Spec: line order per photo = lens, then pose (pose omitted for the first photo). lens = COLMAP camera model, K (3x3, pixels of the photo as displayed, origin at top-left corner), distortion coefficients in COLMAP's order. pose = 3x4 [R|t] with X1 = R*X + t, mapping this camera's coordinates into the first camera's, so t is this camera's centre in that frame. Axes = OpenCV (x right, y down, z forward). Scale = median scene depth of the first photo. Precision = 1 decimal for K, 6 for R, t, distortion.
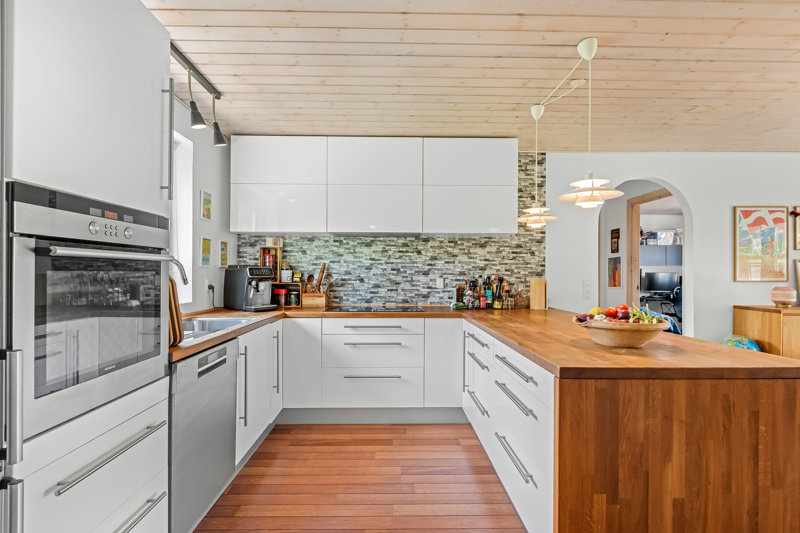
lens RADIAL K [[381.8, 0, 399.5], [0, 381.8, 276.6], [0, 0, 1]] dist [0.004799, 0.000089]
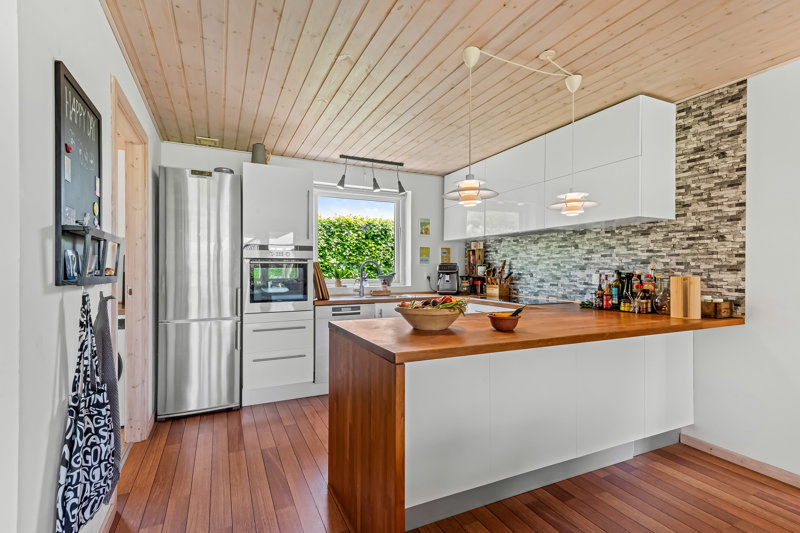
lens RADIAL K [[384.2, 0, 396.1], [0, 384.2, 271.2], [0, 0, 1]] dist [0.015325, -0.001231]
pose [[0.402491, 0.002533, -0.915421, 0.753061], [-0.004177, 0.999991, 0.000930, -0.000091], [0.915415, 0.003449, 0.402498, 0.204037]]
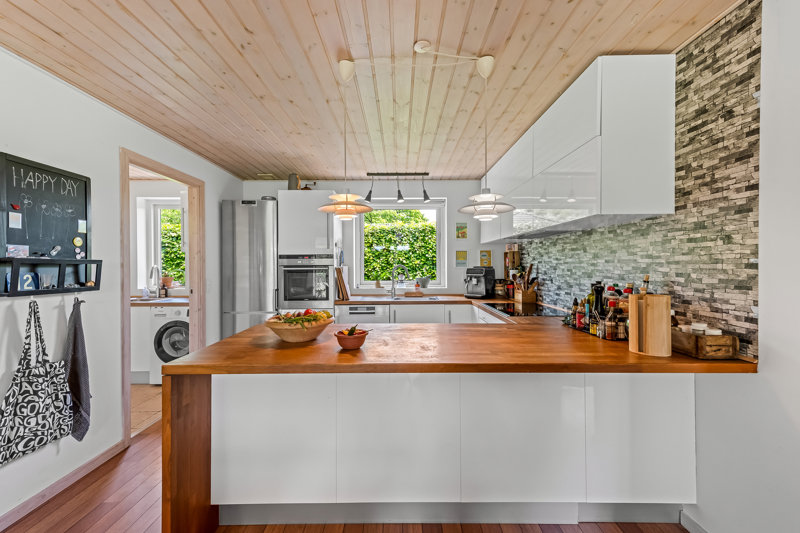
lens RADIAL K [[334.5, 0, 395.7], [0, 334.5, 266.9], [0, 0, 1]] dist [0.017420, -0.000951]
pose [[-0.032645, 0.004375, -0.999457, 0.771390], [-0.000387, 0.999990, 0.004390, -0.029523], [0.999467, 0.000530, -0.032643, 0.630656]]
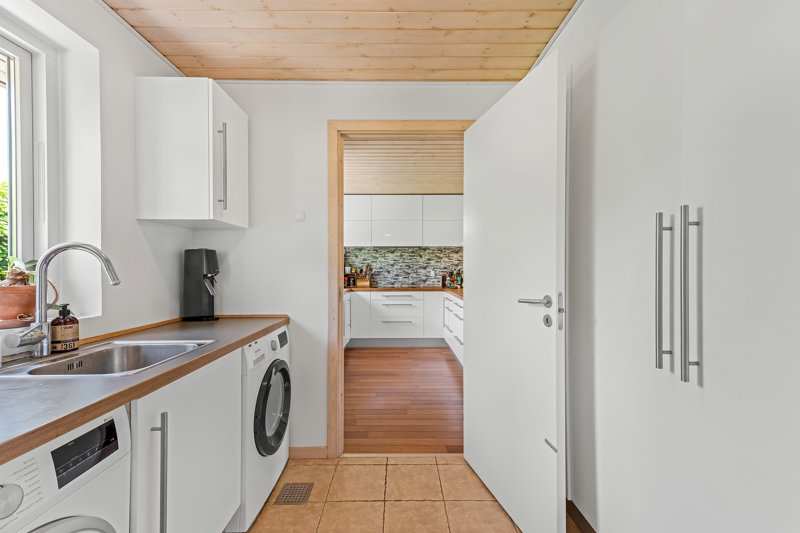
lens RADIAL K [[334.5, 0, 395.9], [0, 334.5, 268.3], [0, 0, 1]] dist [0.017420, -0.000951]
pose [[0.999702, -0.005935, -0.023689, -0.028559], [0.005686, 0.999928, -0.010560, 0.008685], [0.023750, 0.010422, 0.999664, -0.566238]]
